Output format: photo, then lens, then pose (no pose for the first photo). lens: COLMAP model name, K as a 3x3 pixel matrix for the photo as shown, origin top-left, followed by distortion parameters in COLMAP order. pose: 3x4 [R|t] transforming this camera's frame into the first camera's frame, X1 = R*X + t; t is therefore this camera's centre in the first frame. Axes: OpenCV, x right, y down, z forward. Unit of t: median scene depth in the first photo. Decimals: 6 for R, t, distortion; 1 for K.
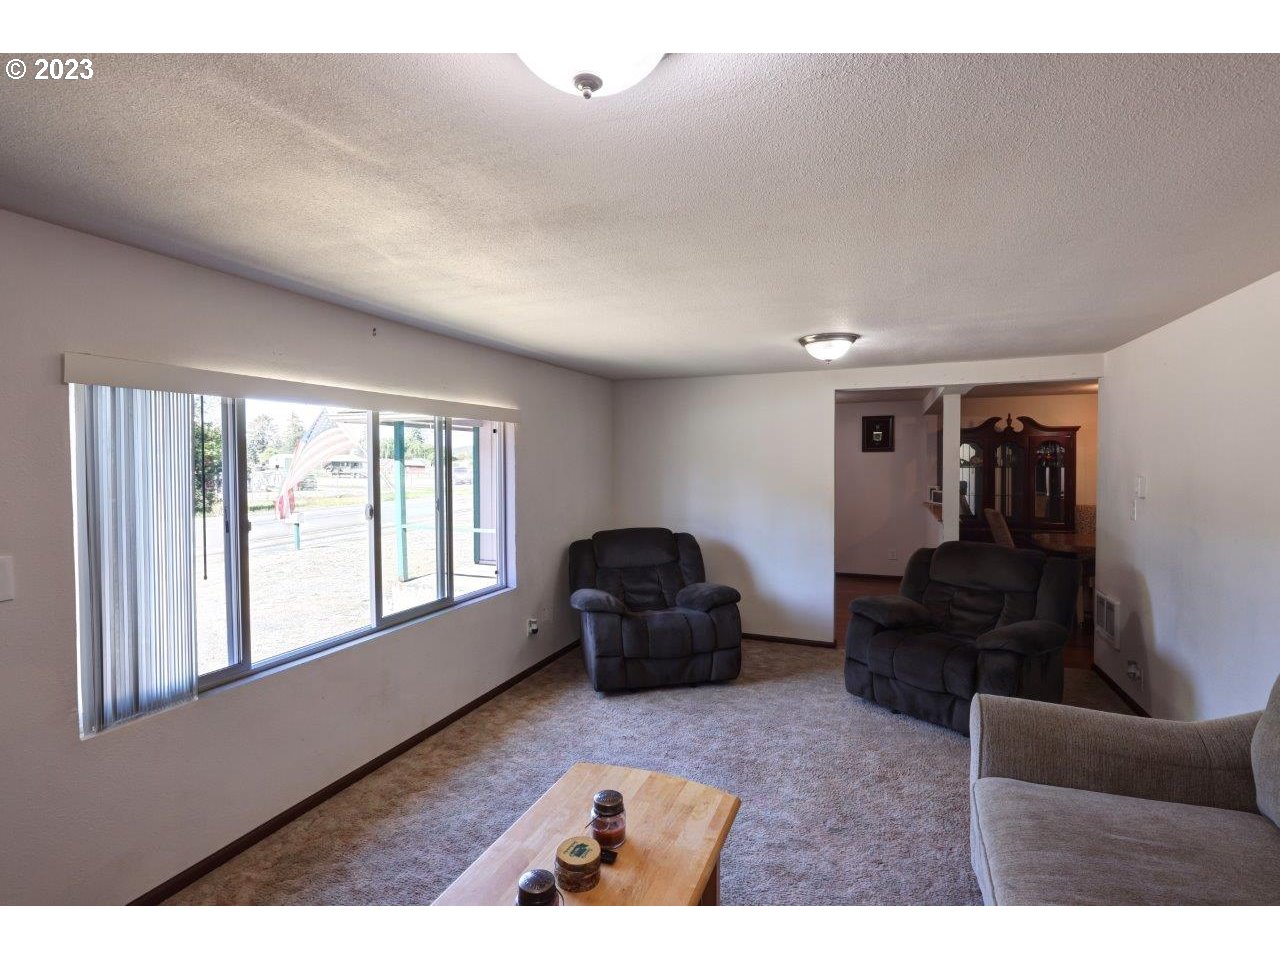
lens RADIAL K [[567.0, 0, 647.6], [0, 567.0, 479.3], [0, 0, 1]] dist [0.002081, 0.000146]
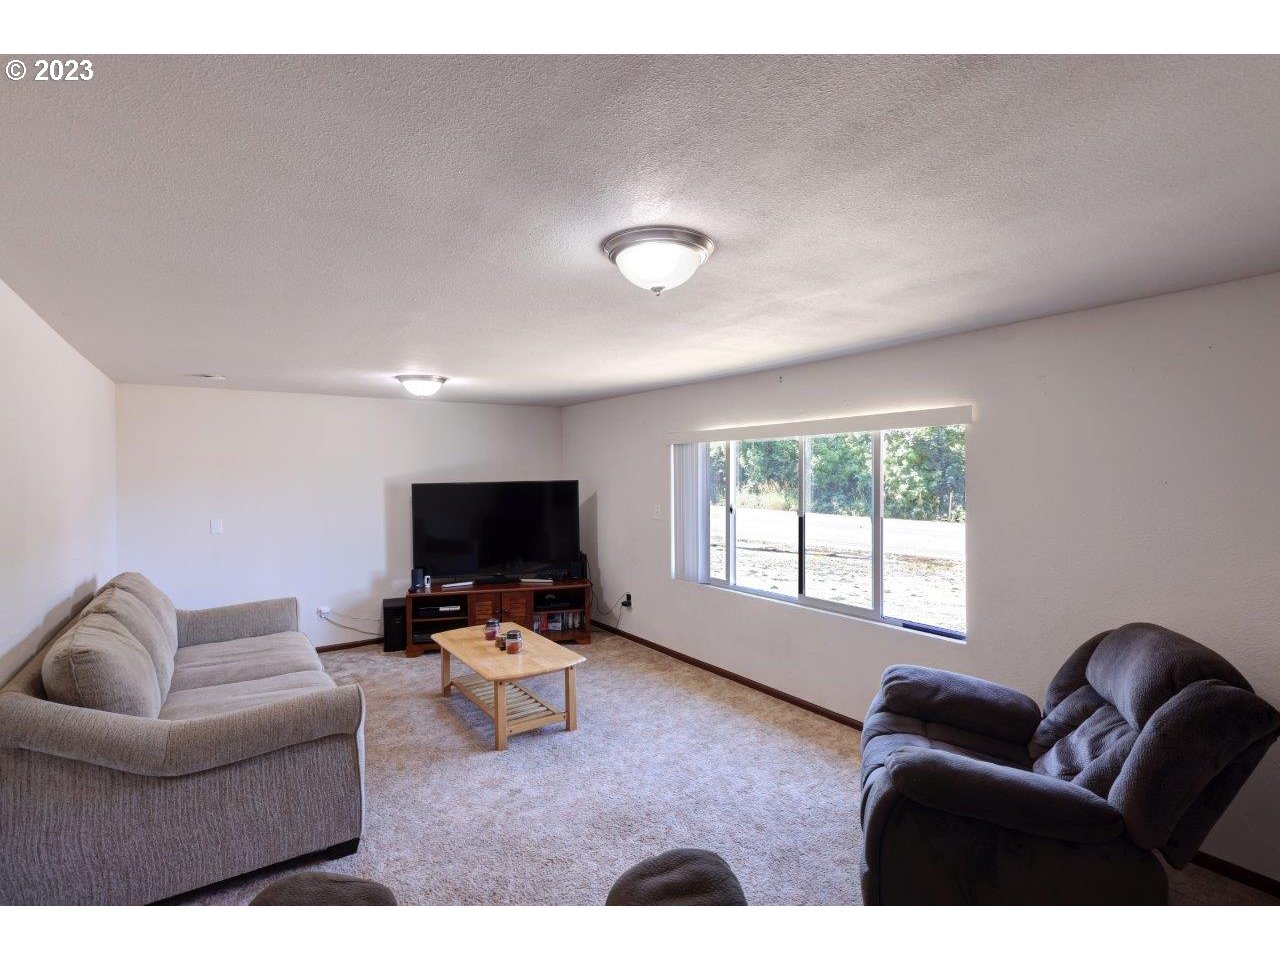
lens RADIAL K [[567.0, 0, 647.6], [0, 567.0, 479.3], [0, 0, 1]] dist [0.002081, 0.000146]
pose [[-0.494555, 0.014652, -0.869023, 0.842068], [-0.022861, 0.999293, 0.029859, -0.051701], [0.868845, 0.034634, -0.493870, 1.351011]]
